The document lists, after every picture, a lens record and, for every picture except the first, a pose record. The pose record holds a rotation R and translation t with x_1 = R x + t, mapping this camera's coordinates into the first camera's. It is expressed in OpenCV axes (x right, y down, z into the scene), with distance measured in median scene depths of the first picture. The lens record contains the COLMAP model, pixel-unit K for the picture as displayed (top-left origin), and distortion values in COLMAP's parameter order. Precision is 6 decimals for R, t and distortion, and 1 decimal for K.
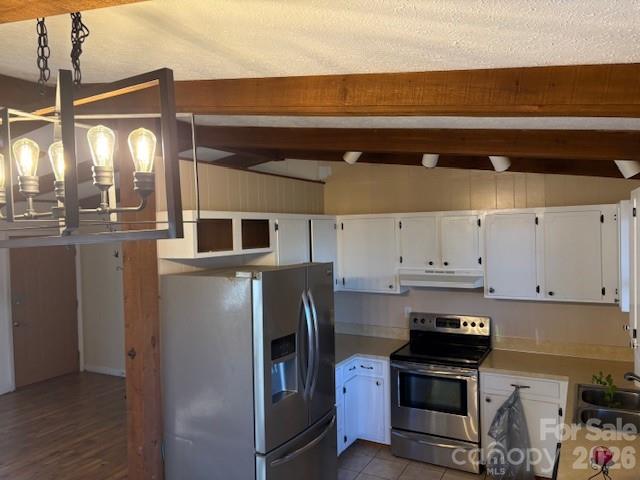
lens RADIAL K [[485.0, 0, 322.0], [0, 485.0, 235.8], [0, 0, 1]] dist [0.043964, -0.012189]
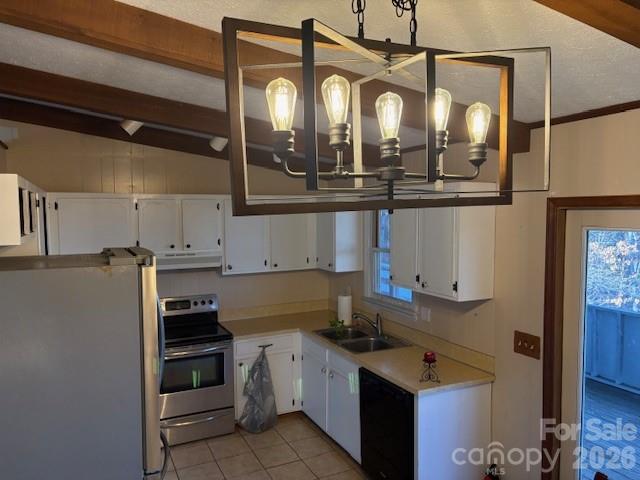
lens RADIAL K [[485.0, 0, 322.3], [0, 485.0, 243.1], [0, 0, 1]] dist [0.043964, -0.012189]
pose [[0.603290, -0.041370, 0.796448, -0.411869], [0.010691, 0.998983, 0.043792, 0.010976], [-0.797451, -0.017904, 0.603119, 0.181252]]
